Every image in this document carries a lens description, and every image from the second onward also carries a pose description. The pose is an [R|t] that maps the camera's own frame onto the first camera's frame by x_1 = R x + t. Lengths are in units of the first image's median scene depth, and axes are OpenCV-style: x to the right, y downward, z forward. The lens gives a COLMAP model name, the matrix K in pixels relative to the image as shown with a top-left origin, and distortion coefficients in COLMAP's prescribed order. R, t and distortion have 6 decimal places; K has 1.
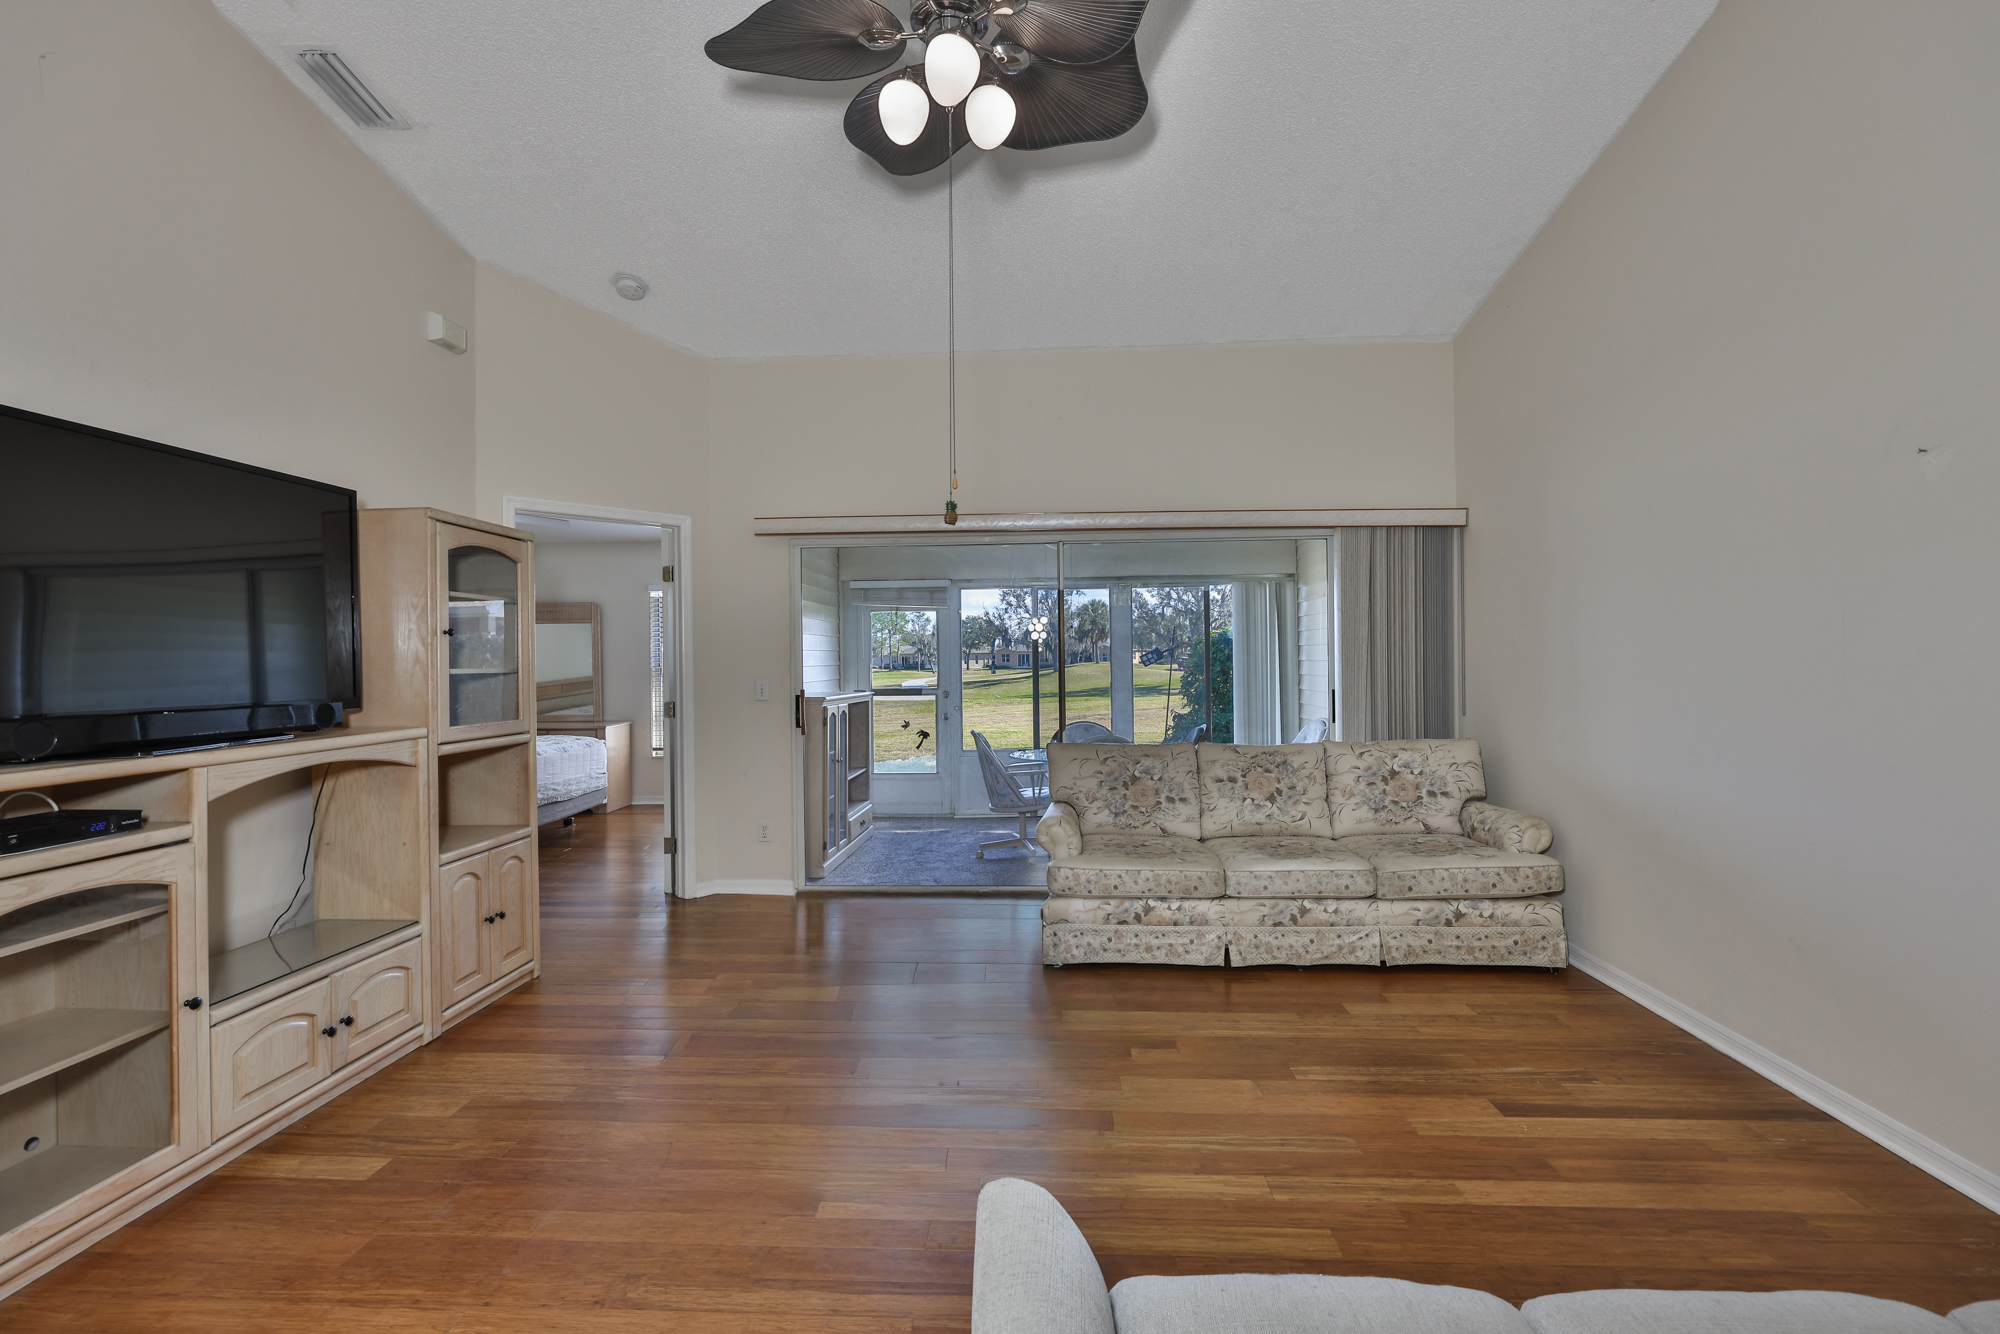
lens RADIAL K [[849.7, 0, 1001.5], [0, 849.7, 661.6], [0, 0, 1]] dist [0.003782, -0.000679]
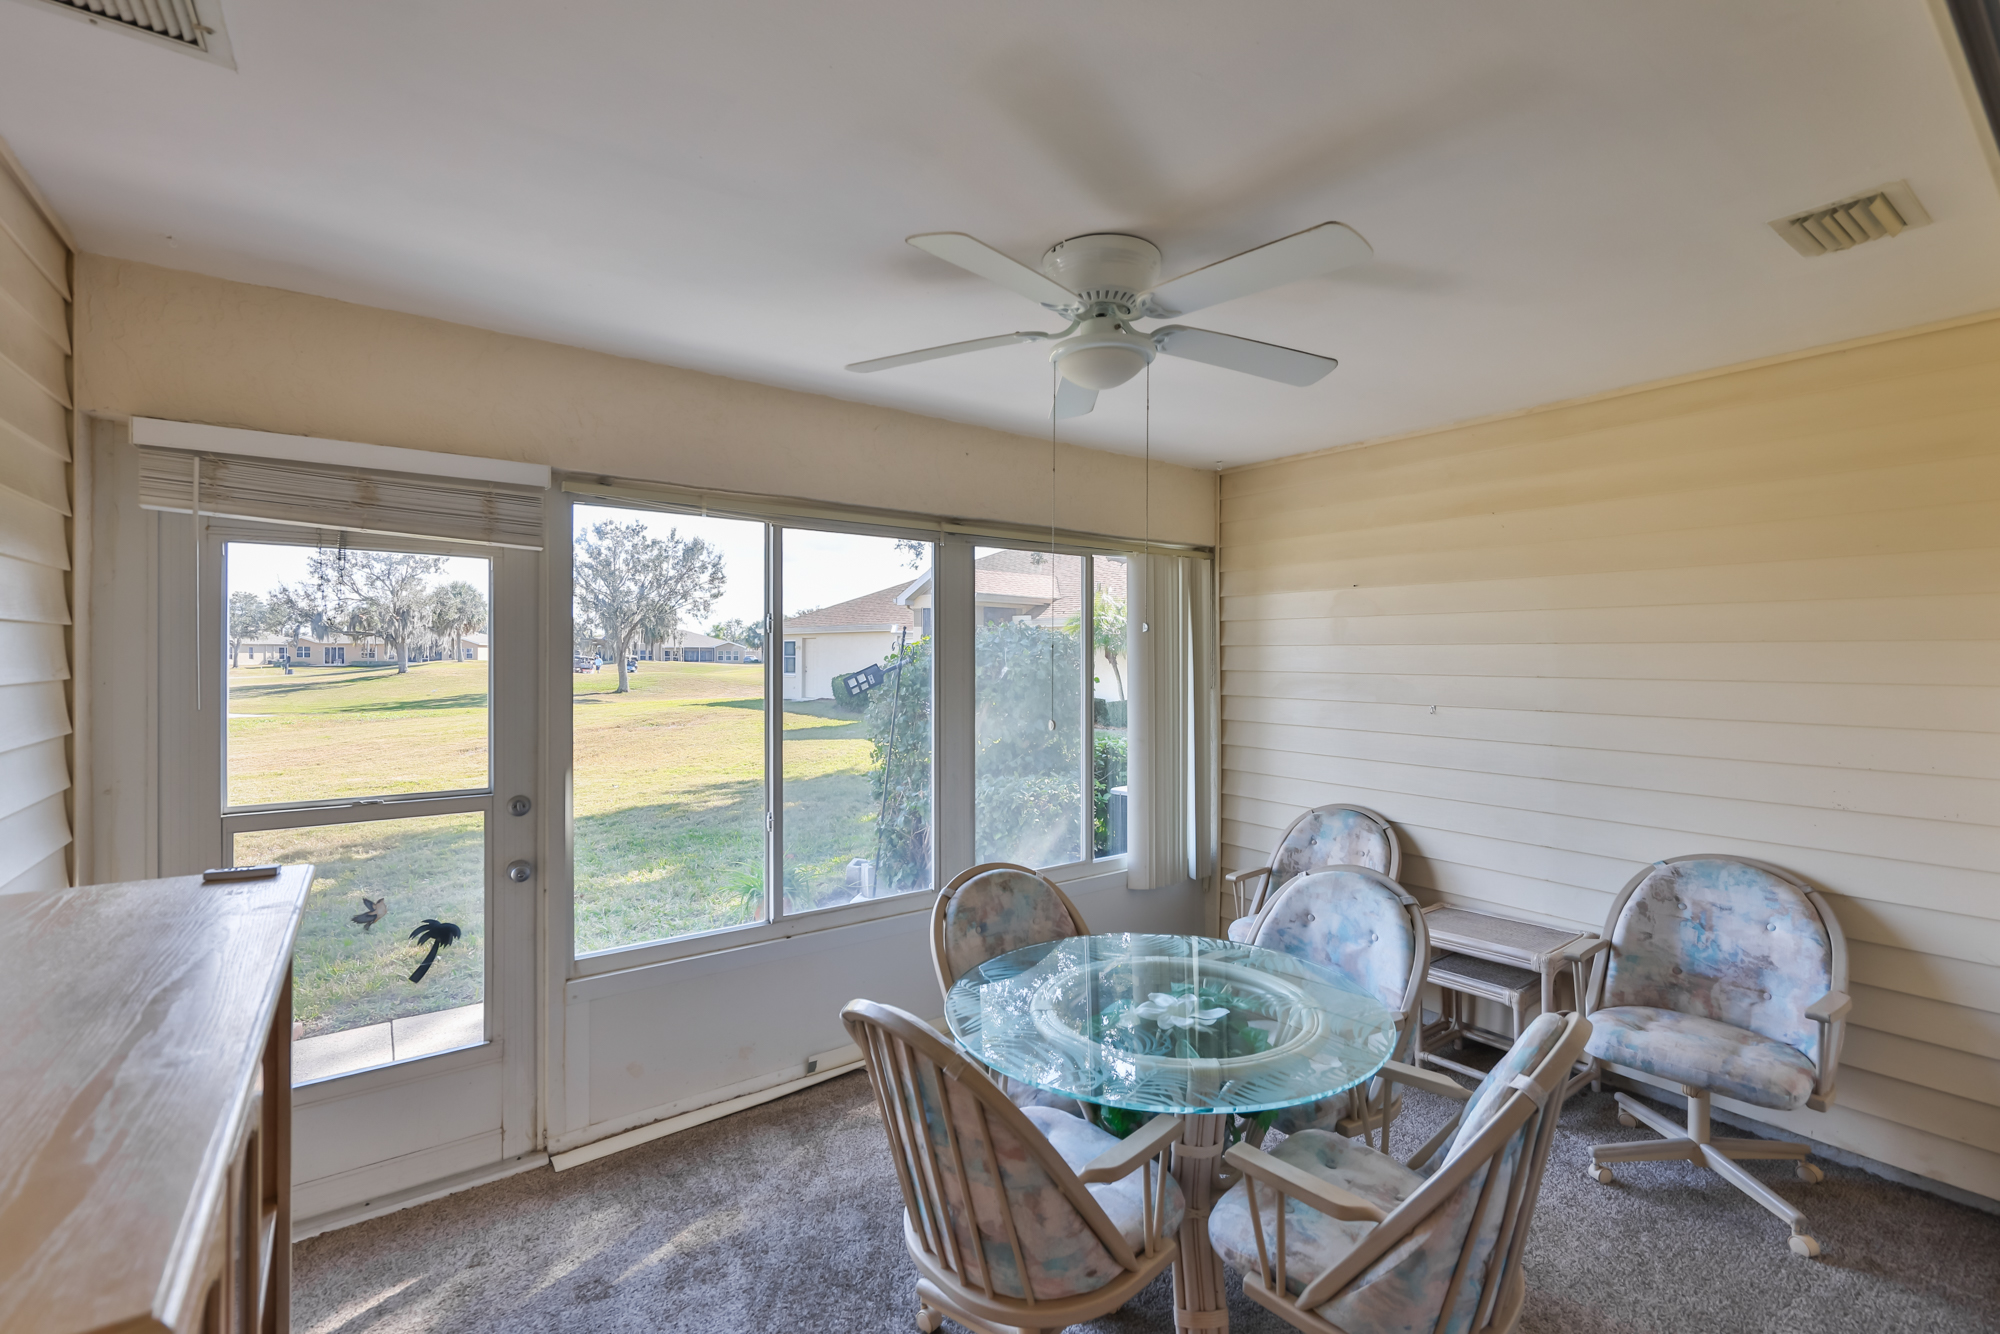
lens RADIAL K [[849.7, 0, 1006.0], [0, 849.7, 656.6], [0, 0, 1]] dist [0.003782, -0.000679]
pose [[0.762464, 0.014412, 0.646870, -0.305767], [-0.011853, 0.999895, -0.008306, -0.044510], [-0.646922, -0.001334, 0.762555, 1.360253]]
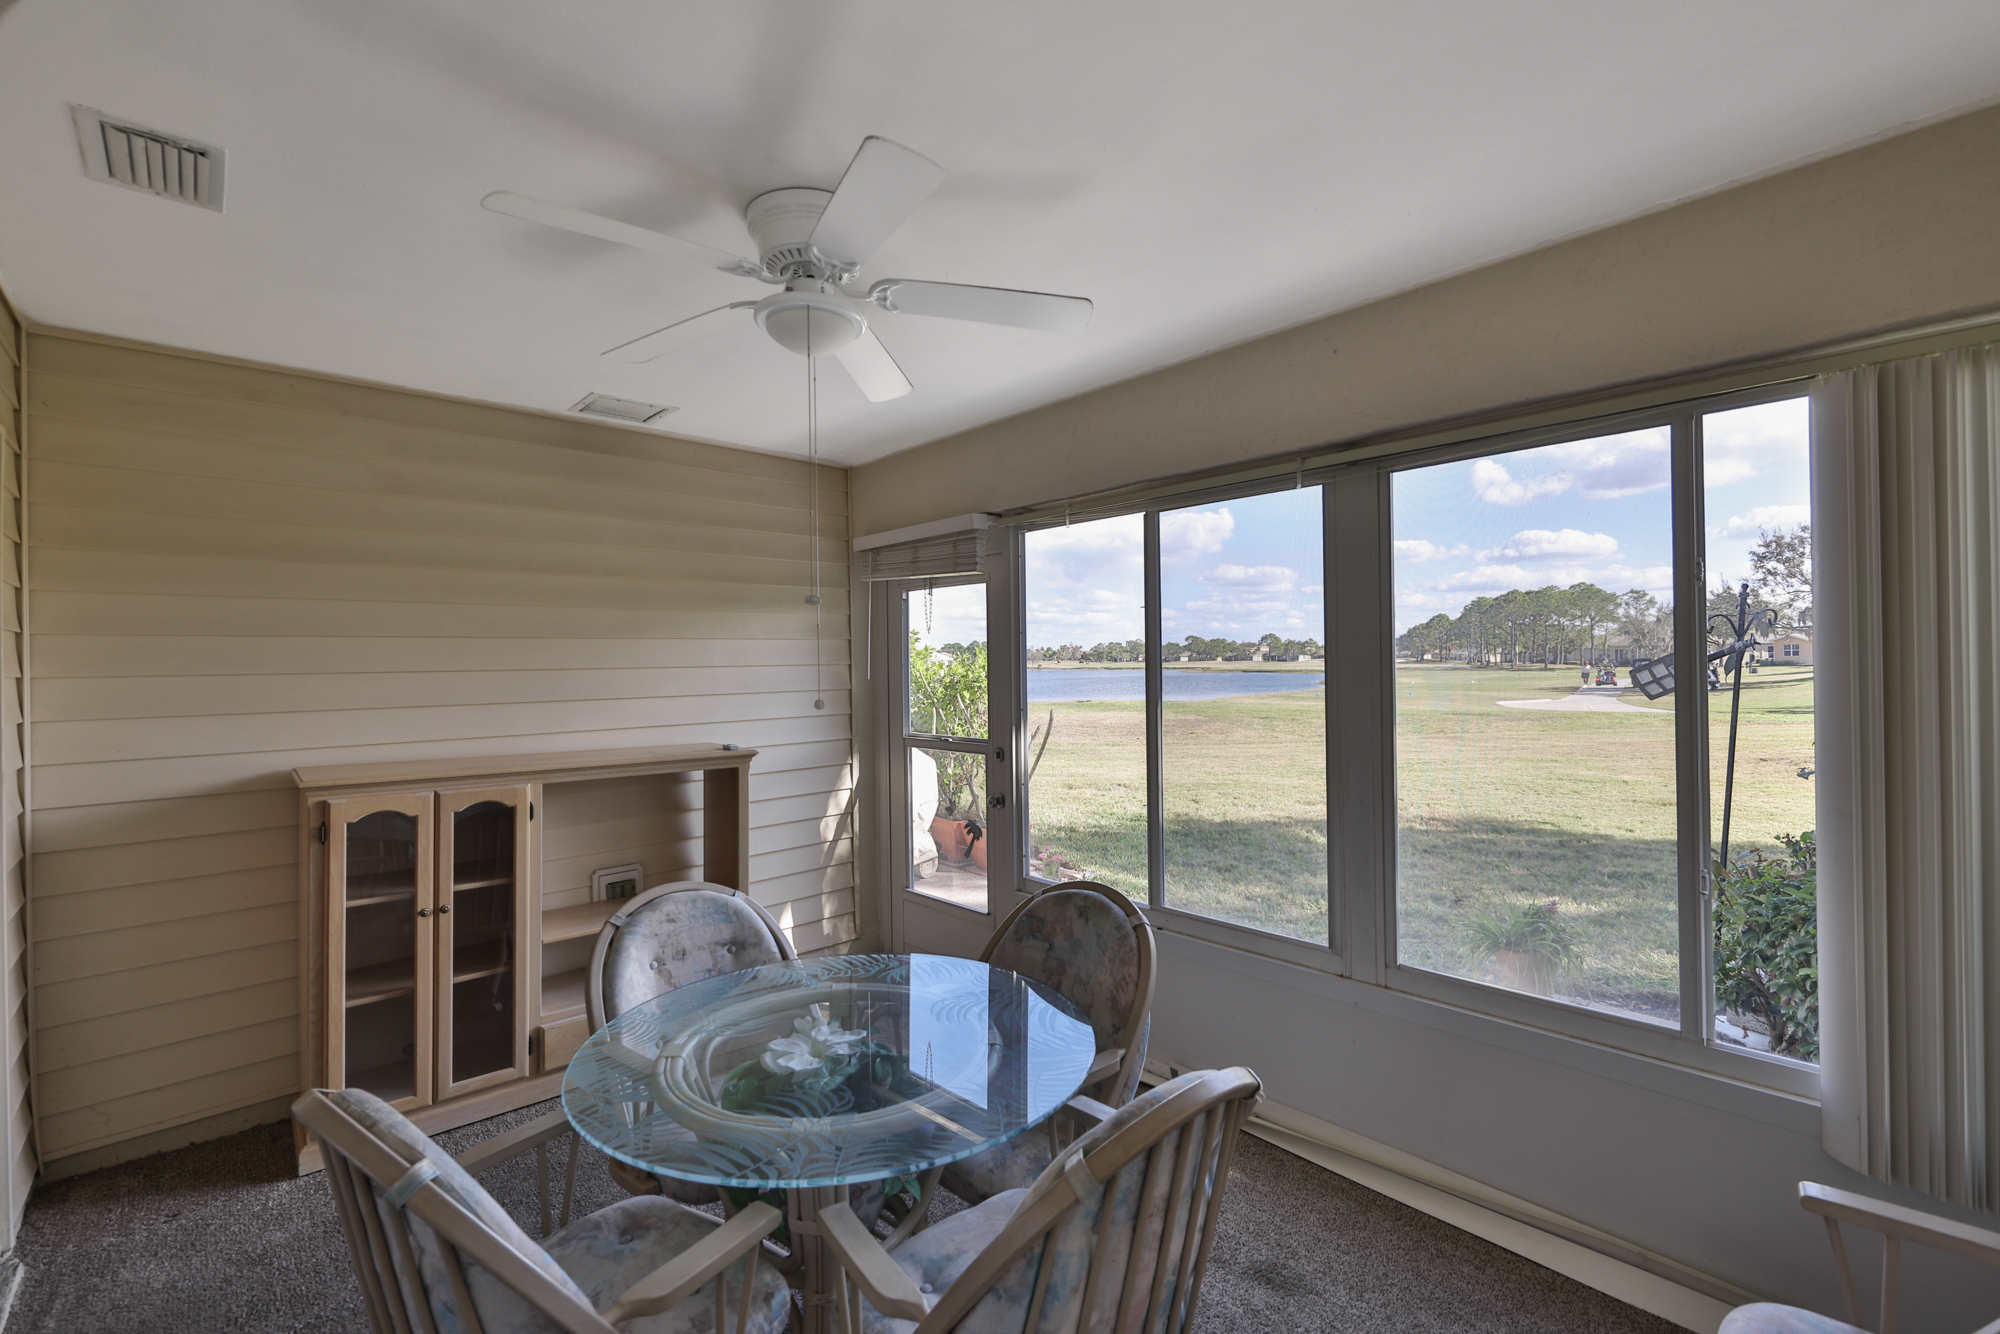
lens RADIAL K [[849.7, 0, 989.5], [0, 849.7, 667.4], [0, 0, 1]] dist [0.003782, -0.000679]
pose [[0.728503, 0.005853, -0.685018, 0.569897], [0.003709, 0.999915, 0.012488, -0.035632], [0.685033, -0.011639, 0.728419, 1.431443]]
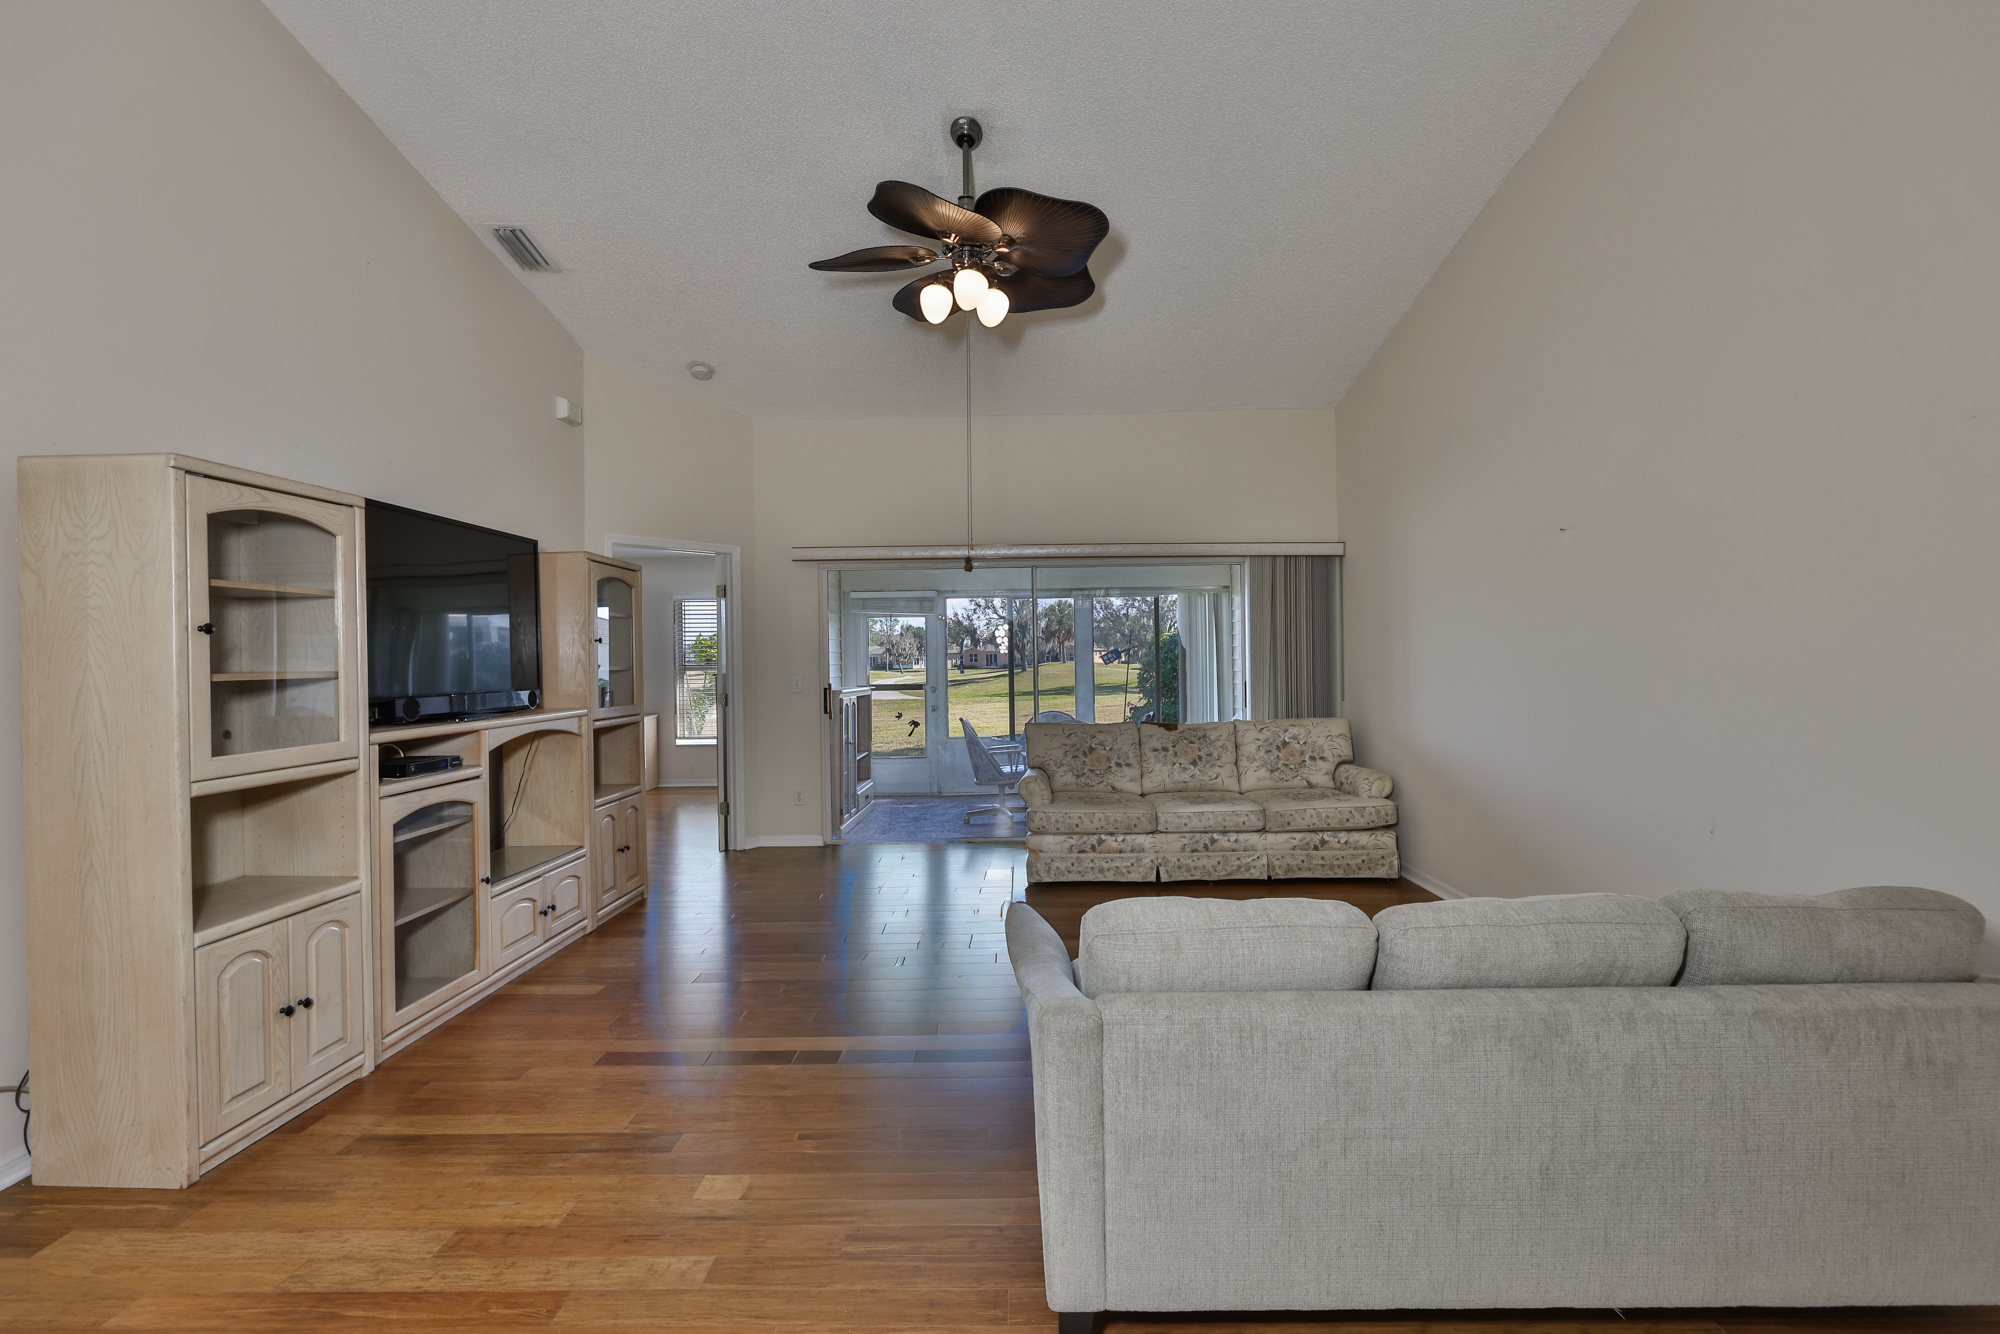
lens RADIAL K [[849.7, 0, 1000.0], [0, 849.7, 661.0], [0, 0, 1]] dist [0.003782, -0.000679]
pose [[0.999320, -0.003239, 0.036725, -0.038189], [0.003257, 0.999995, -0.000421, 0.001568], [-0.036723, 0.000540, 0.999325, -0.359317]]
